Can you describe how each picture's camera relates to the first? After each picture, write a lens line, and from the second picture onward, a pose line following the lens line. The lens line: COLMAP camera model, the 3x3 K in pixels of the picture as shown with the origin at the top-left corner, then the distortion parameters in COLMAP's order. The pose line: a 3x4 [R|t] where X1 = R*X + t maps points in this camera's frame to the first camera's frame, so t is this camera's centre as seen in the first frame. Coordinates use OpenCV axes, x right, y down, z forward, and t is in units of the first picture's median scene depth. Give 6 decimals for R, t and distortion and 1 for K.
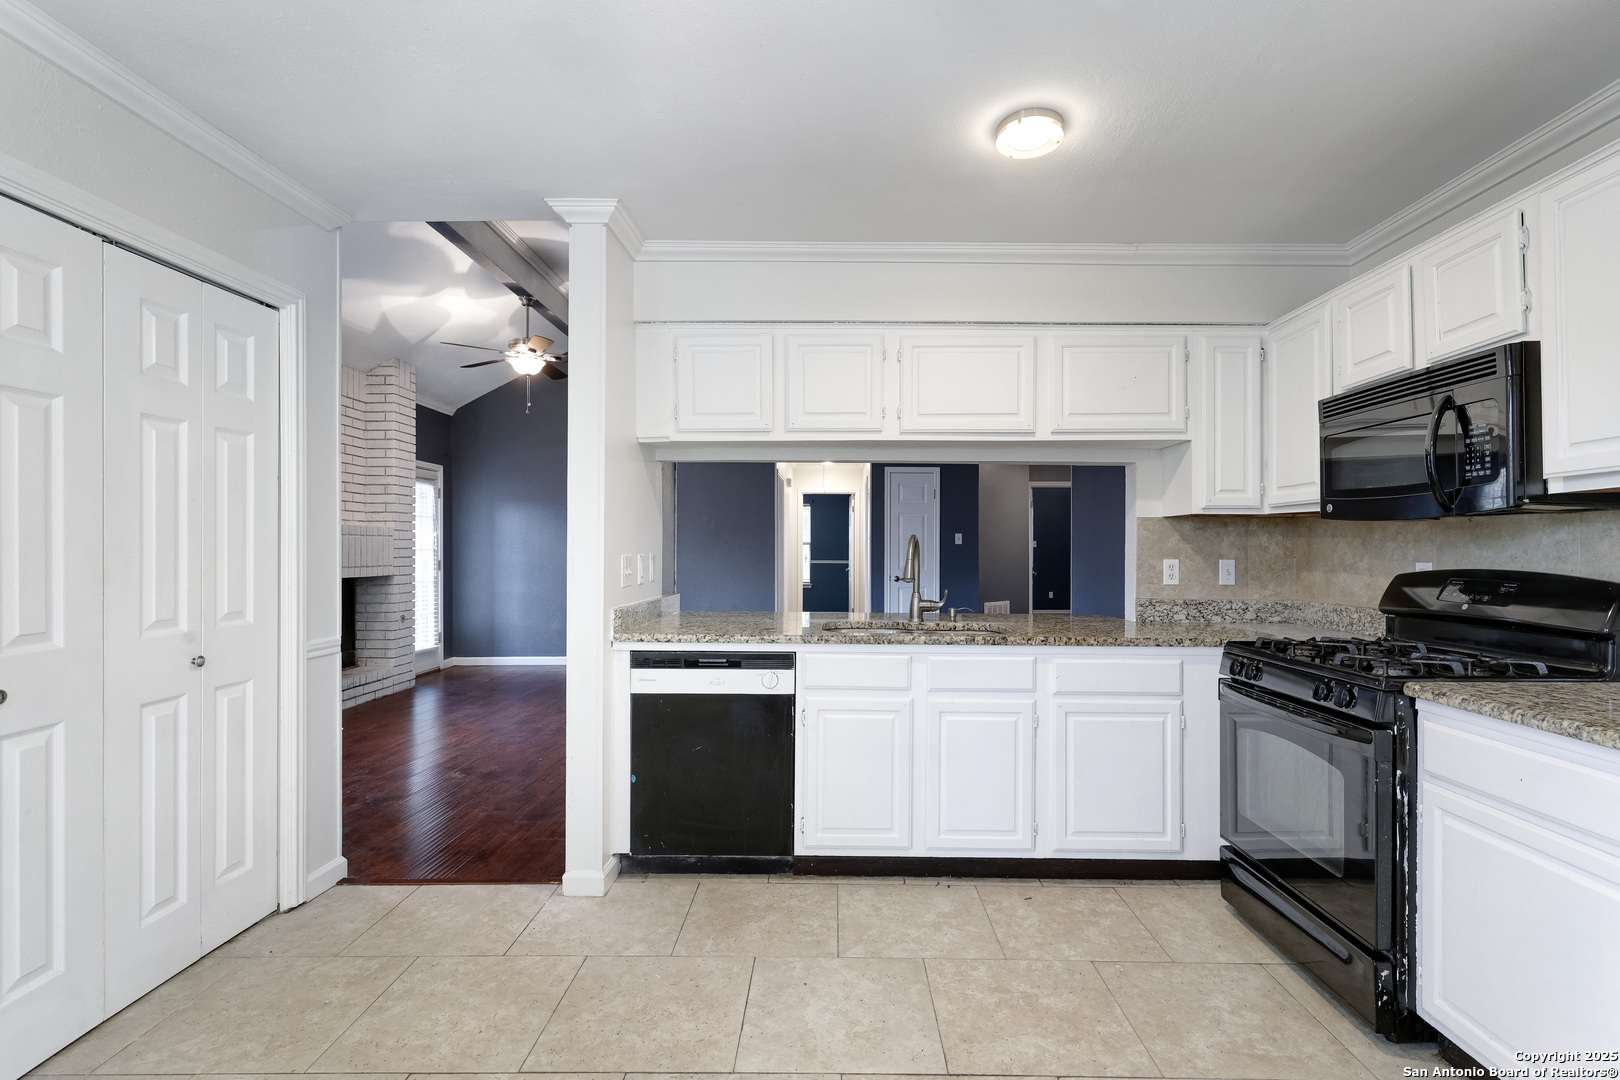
lens RADIAL K [[763.4, 0, 826.9], [0, 763.4, 544.0], [0, 0, 1]] dist [-0.000333, -0.001274]
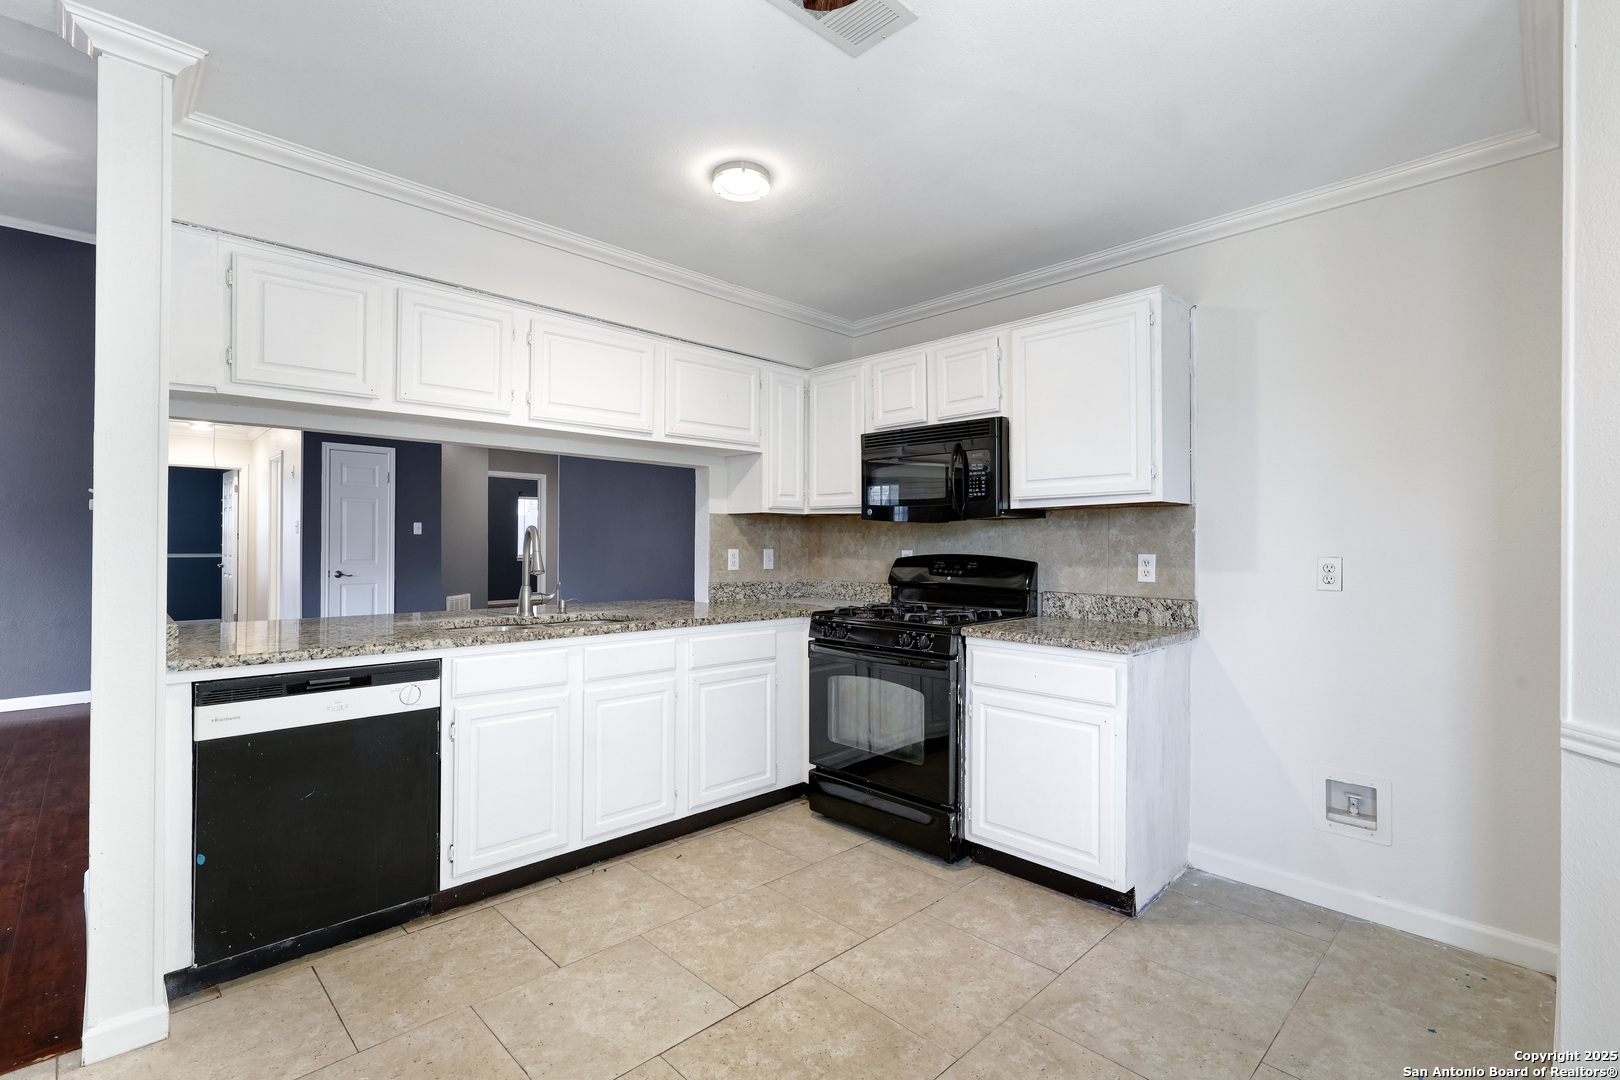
lens RADIAL K [[742.6, 0, 820.3], [0, 742.6, 534.6], [0, 0, 1]] dist [0.001915, -0.001432]
pose [[0.704186, 0.006802, 0.709983, -0.346291], [-0.007060, 0.999972, -0.002577, -0.001105], [-0.709981, -0.003198, 0.704214, 0.094512]]
